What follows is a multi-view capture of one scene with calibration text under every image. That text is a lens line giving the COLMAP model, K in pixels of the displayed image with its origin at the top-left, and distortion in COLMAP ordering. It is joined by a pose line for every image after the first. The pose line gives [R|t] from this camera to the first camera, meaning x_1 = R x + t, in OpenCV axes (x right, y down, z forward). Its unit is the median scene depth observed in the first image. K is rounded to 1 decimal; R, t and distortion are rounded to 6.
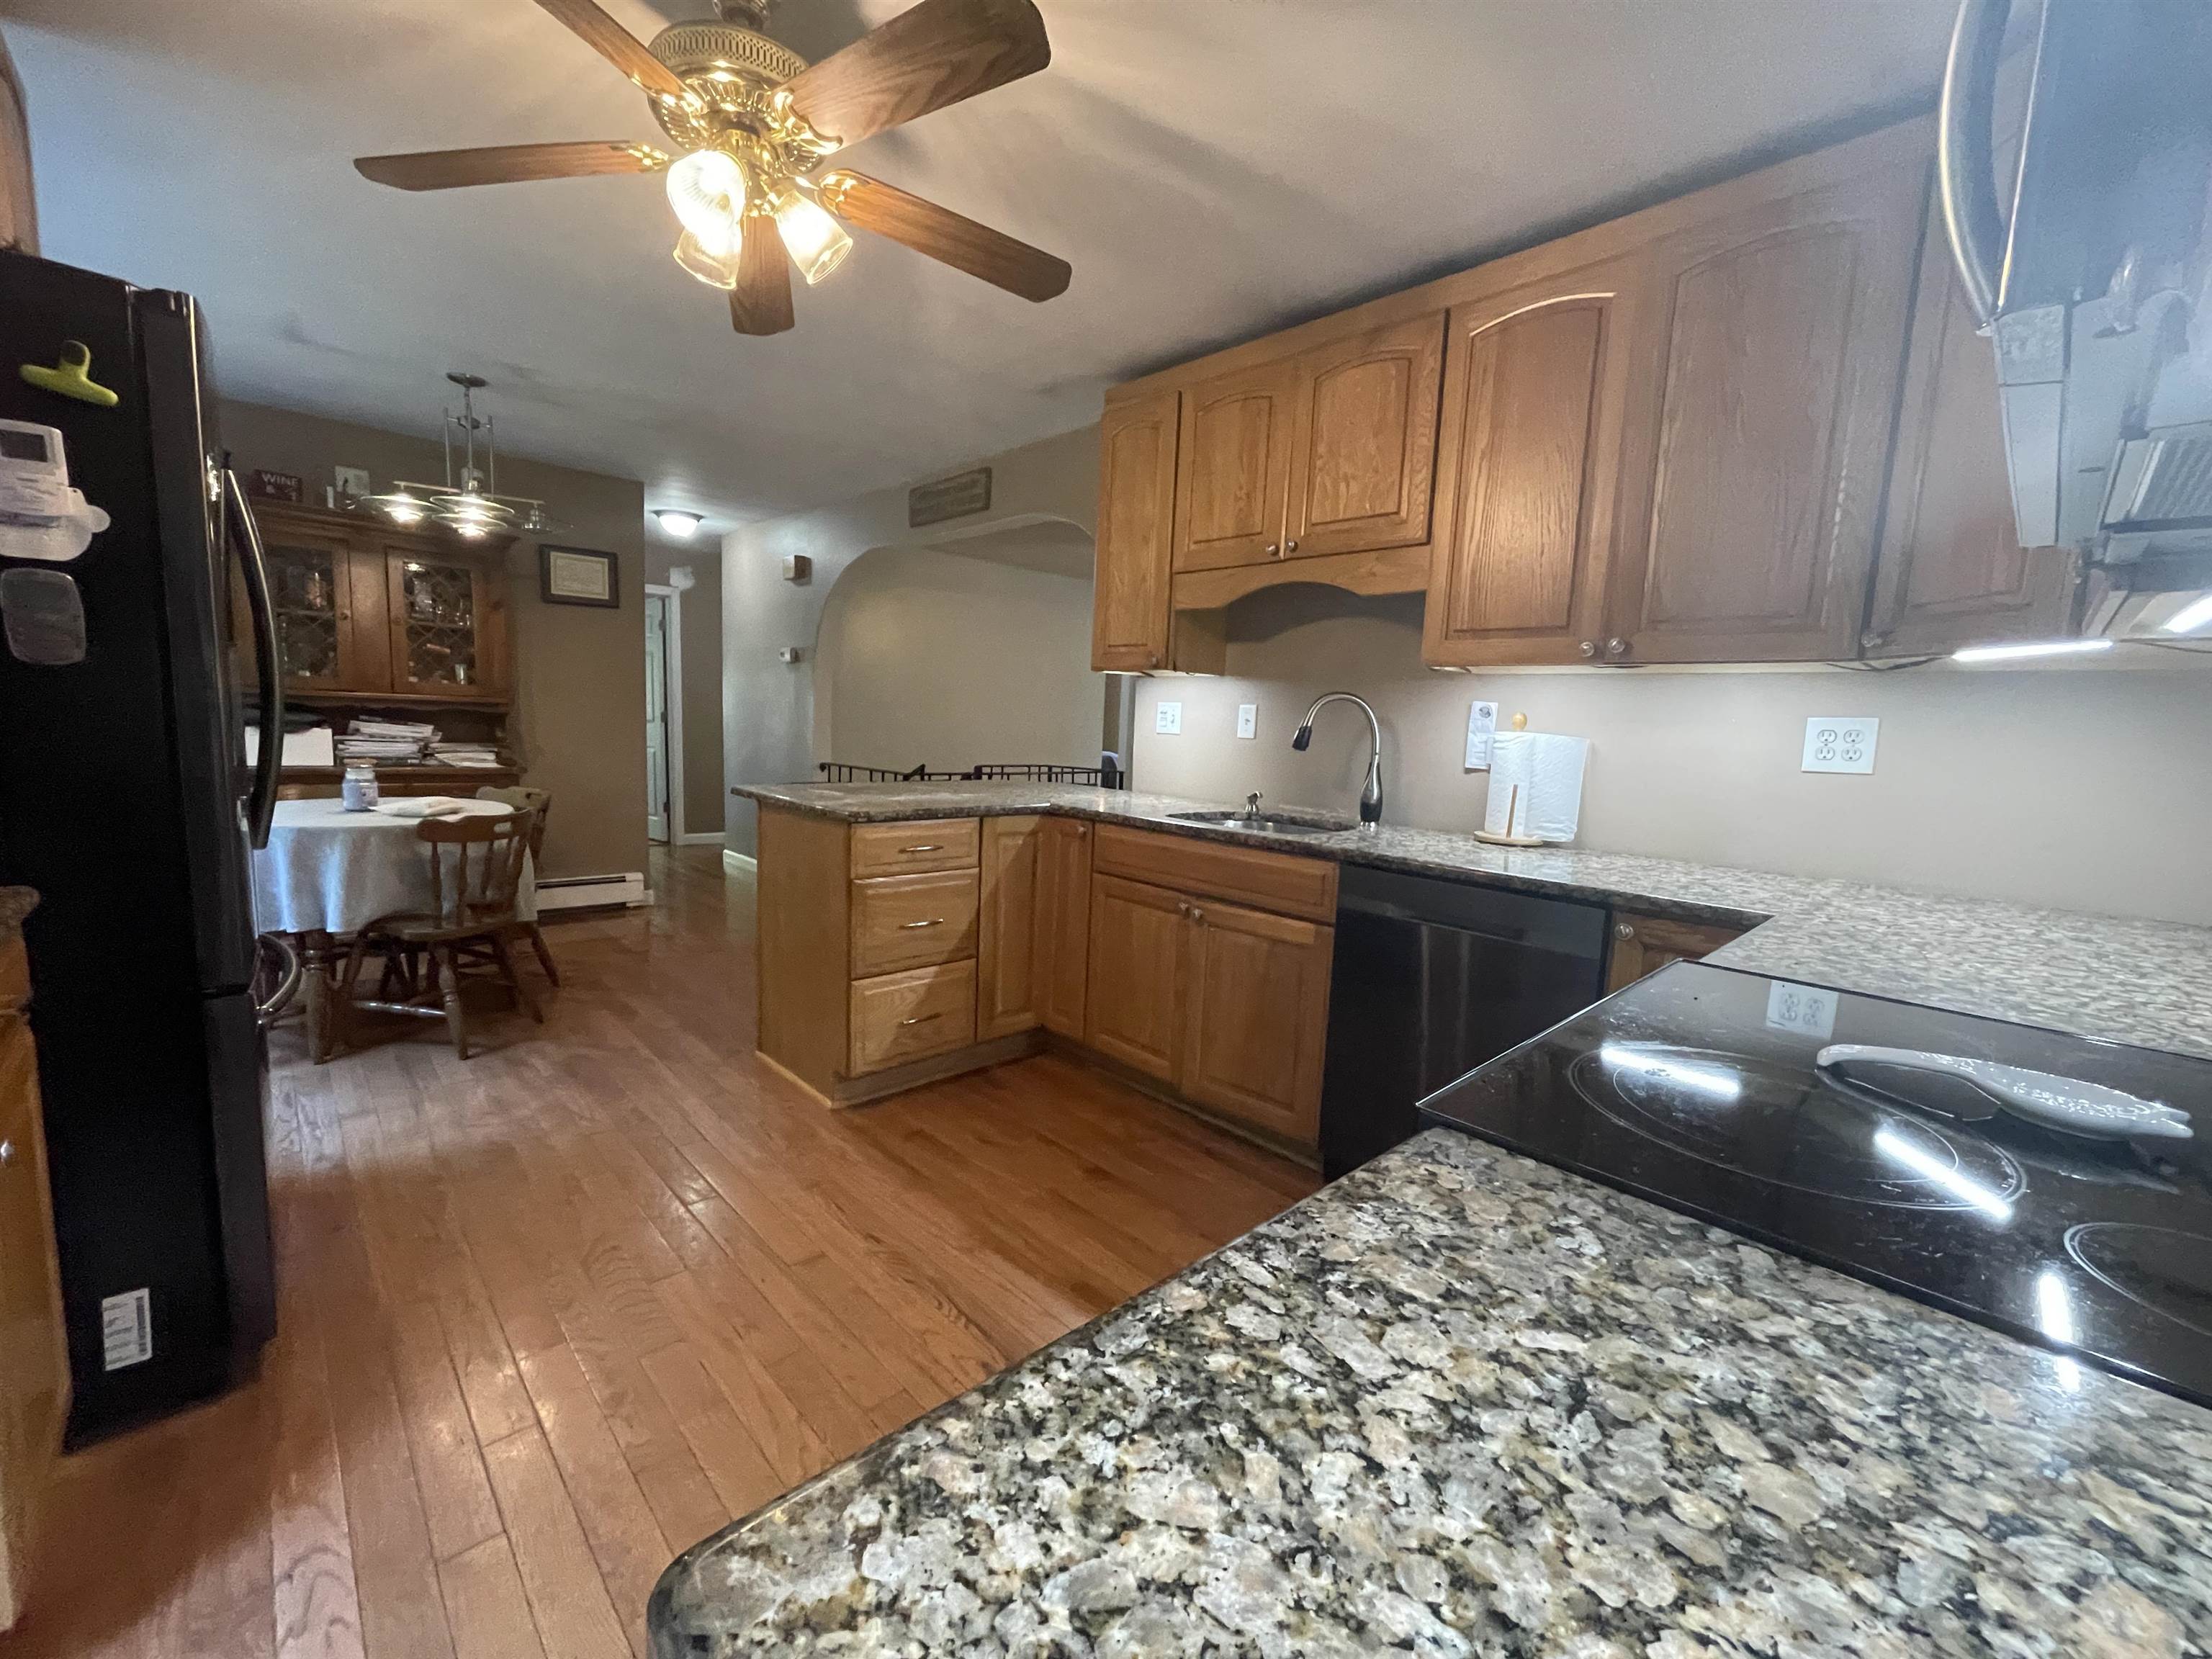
lens RADIAL K [[900.5, 0, 1099.5], [0, 900.5, 830.4], [0, 0, 1]] dist [-0.003678, 0.000556]
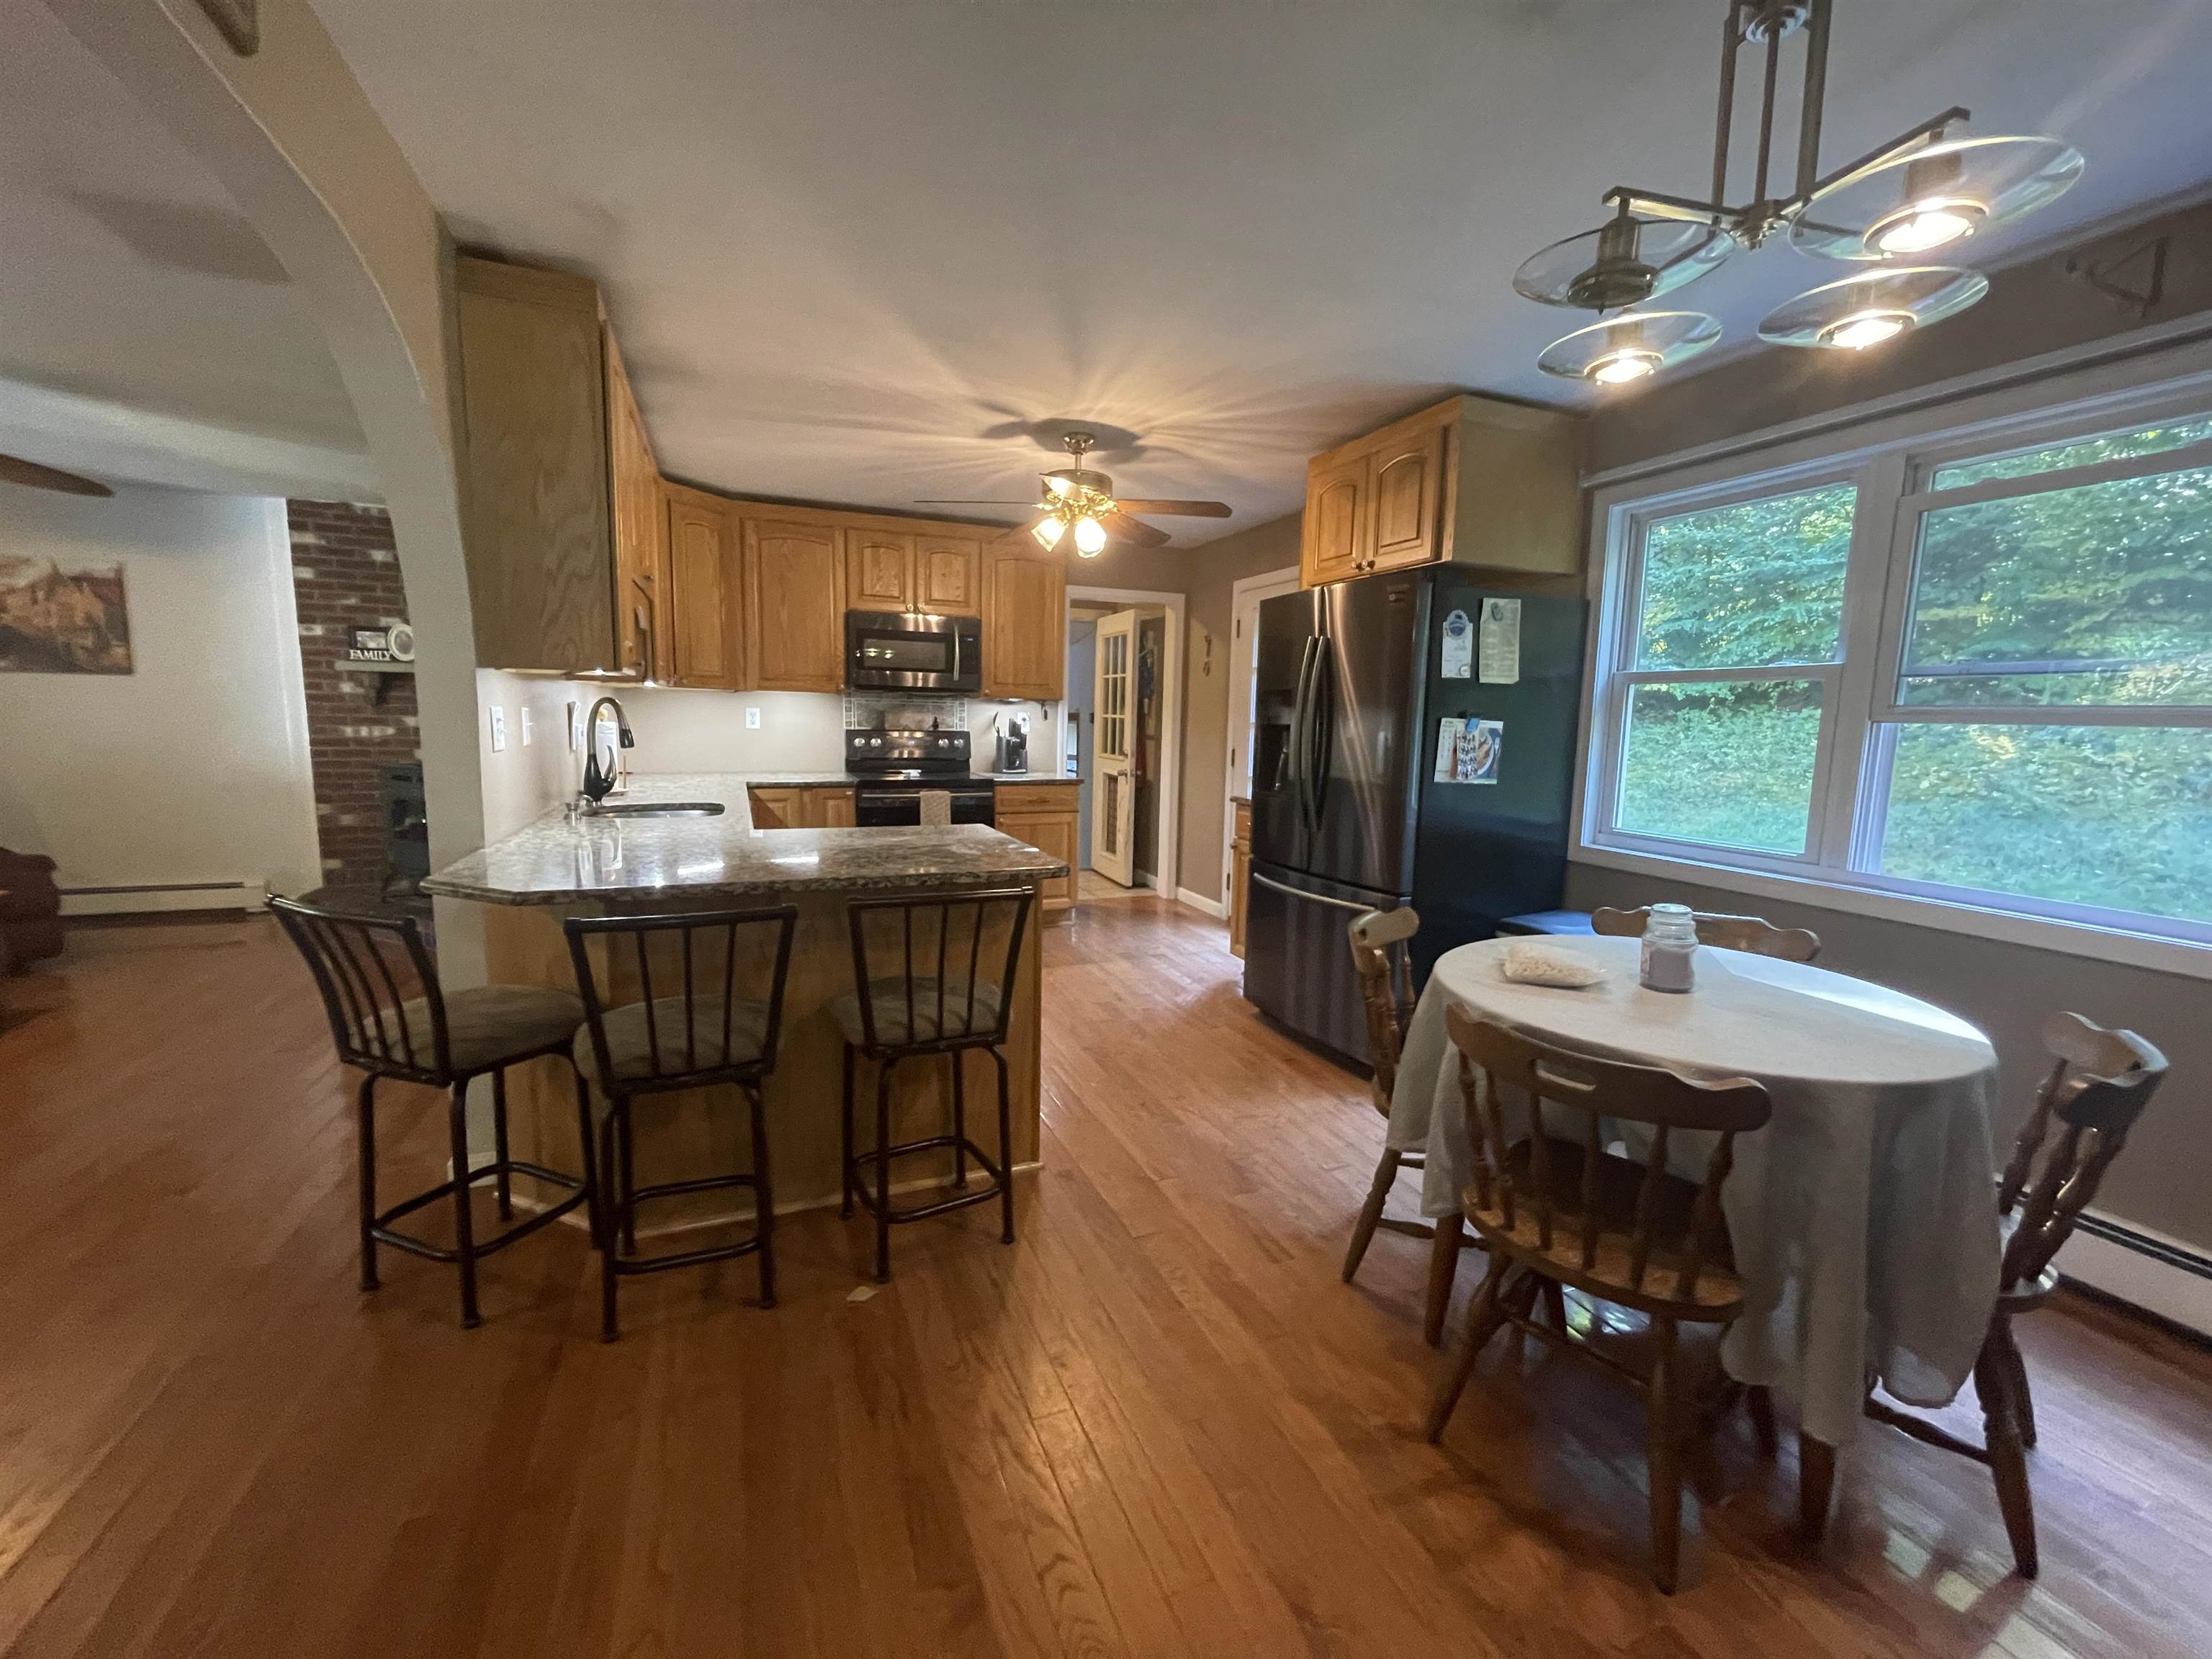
lens RADIAL K [[900.5, 0, 1099.4], [0, 900.5, 834.7], [0, 0, 1]] dist [-0.003678, 0.000556]
pose [[-0.929271, -0.110297, 0.352547, -0.853124], [-0.015136, 0.964950, 0.261996, -0.327584], [-0.369088, 0.238129, -0.898370, 2.045194]]
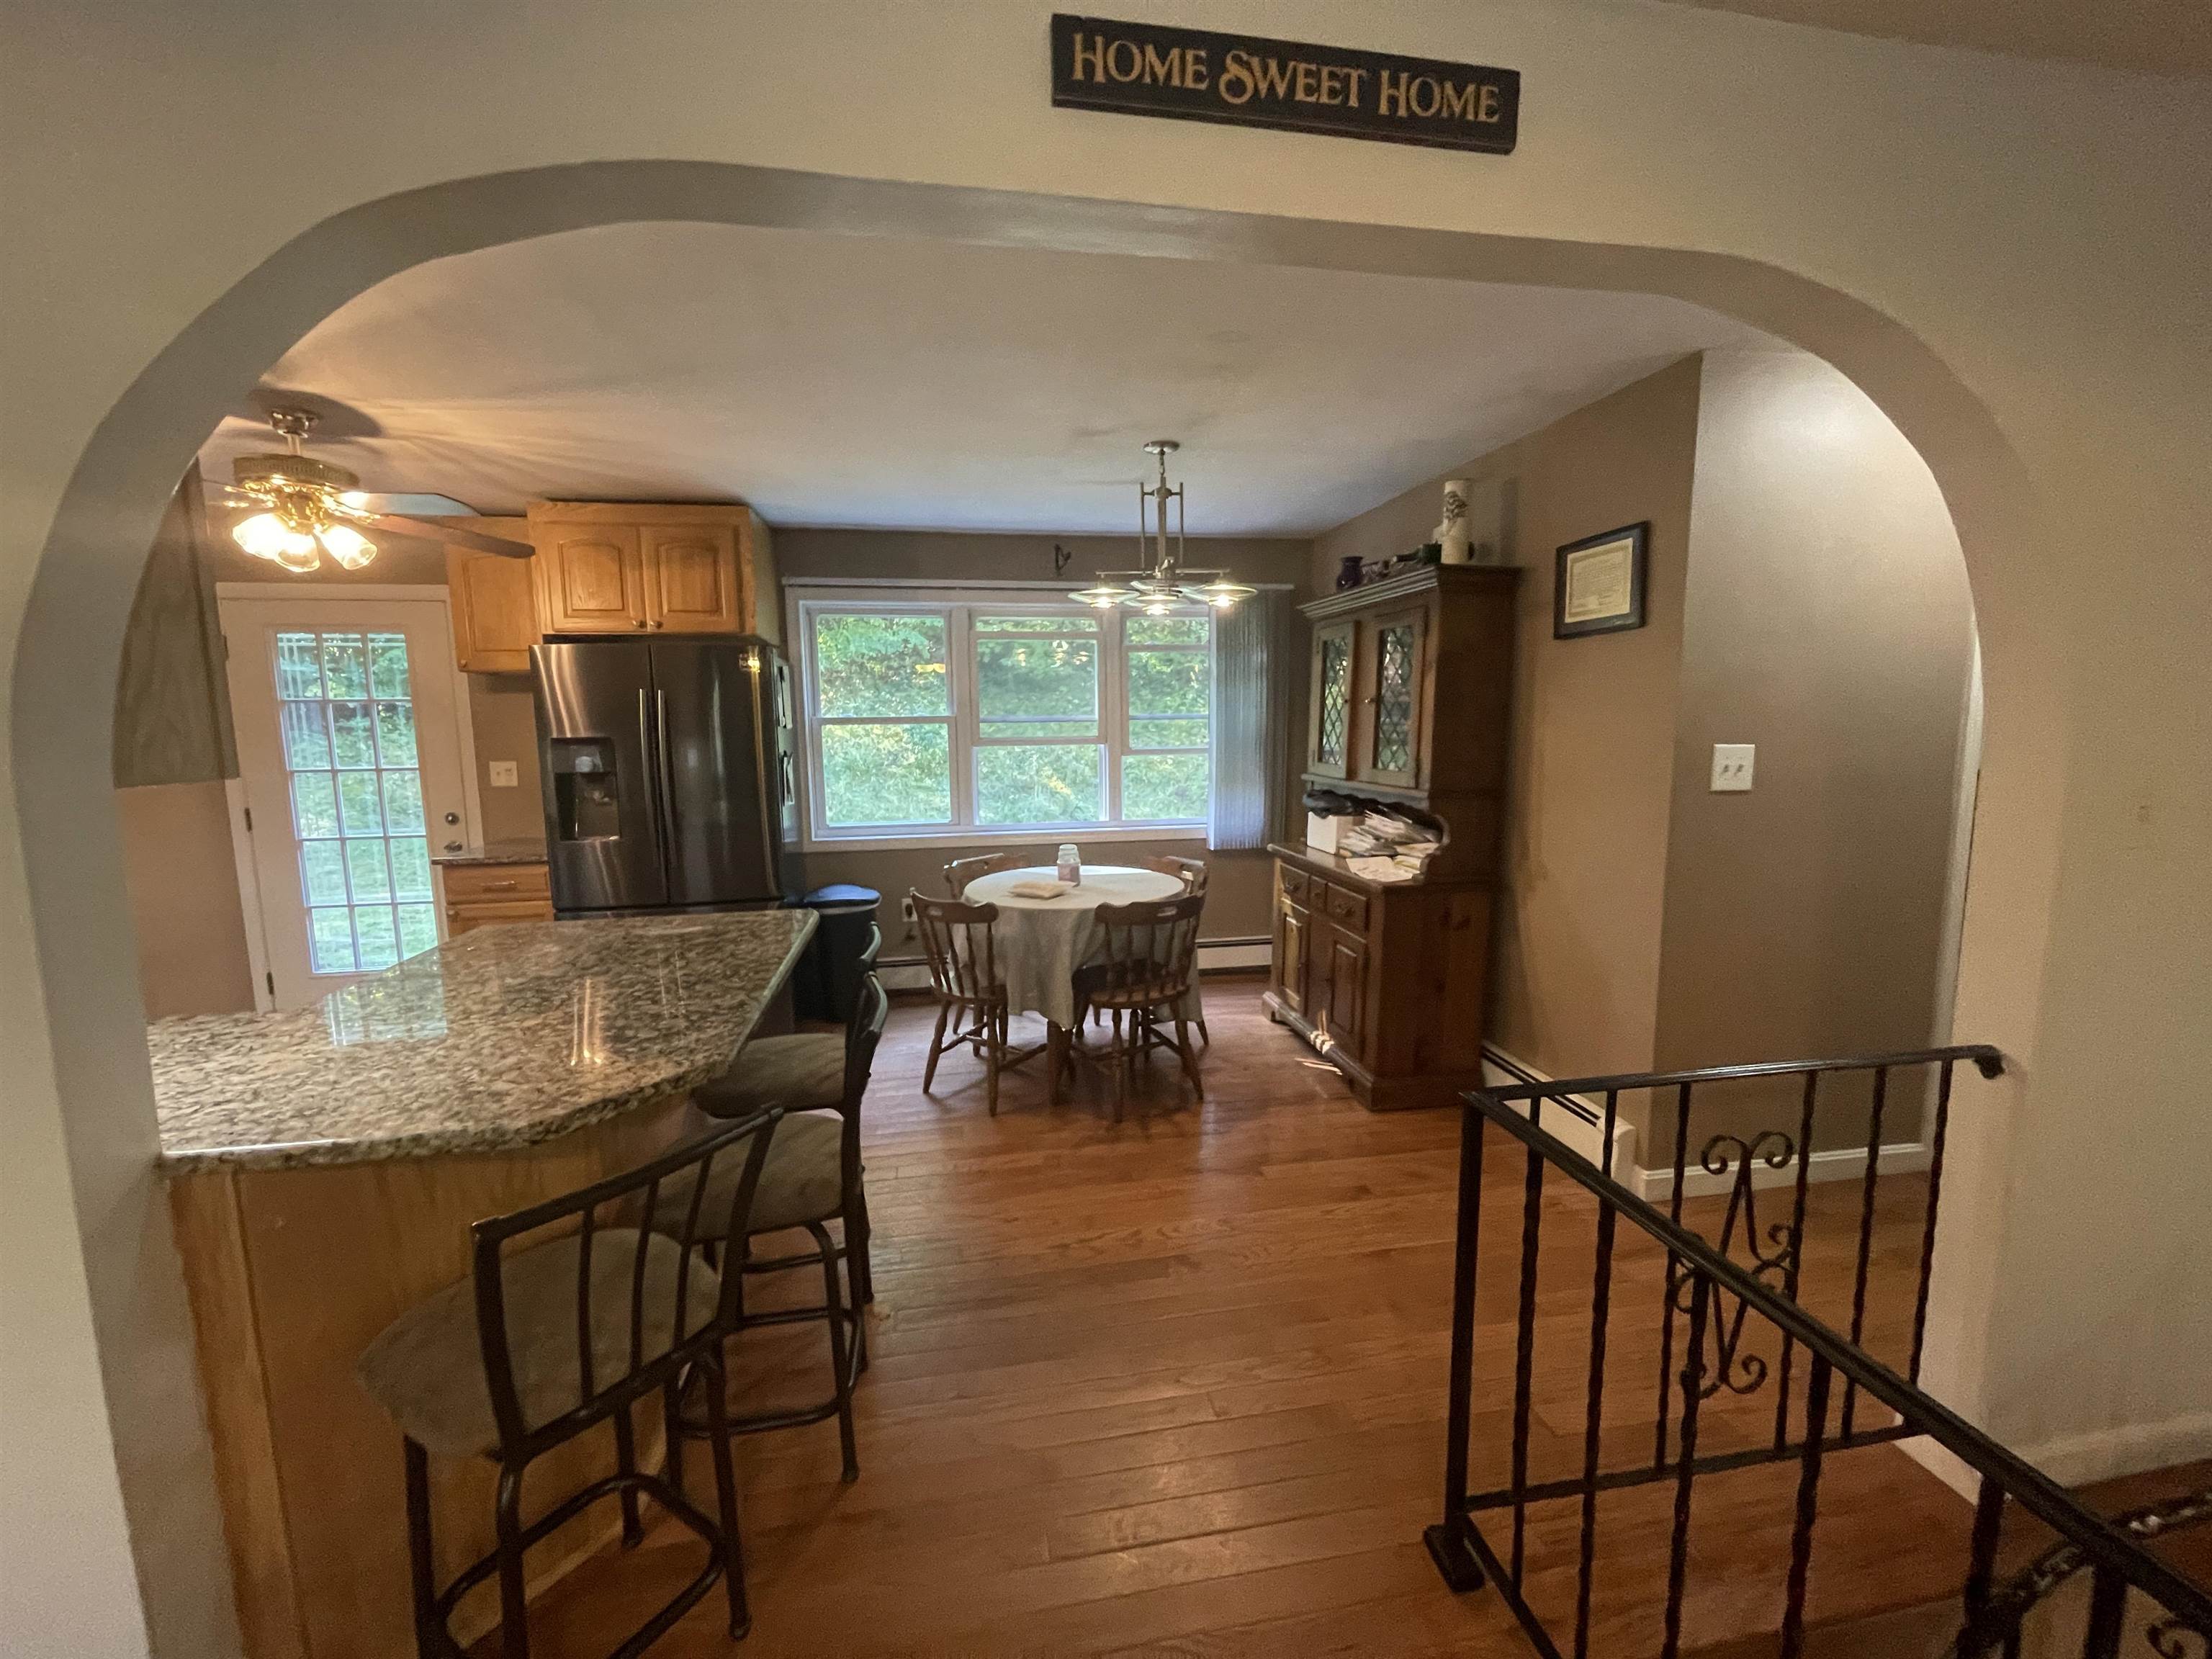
lens RADIAL K [[900.5, 0, 1104.5], [0, 900.5, 831.5], [0, 0, 1]] dist [-0.003678, 0.000556]
pose [[-0.545513, 0.070350, -0.835145, 0.159901], [-0.112320, 0.981345, 0.156032, -0.350162], [0.830542, 0.178921, -0.527435, 2.070420]]
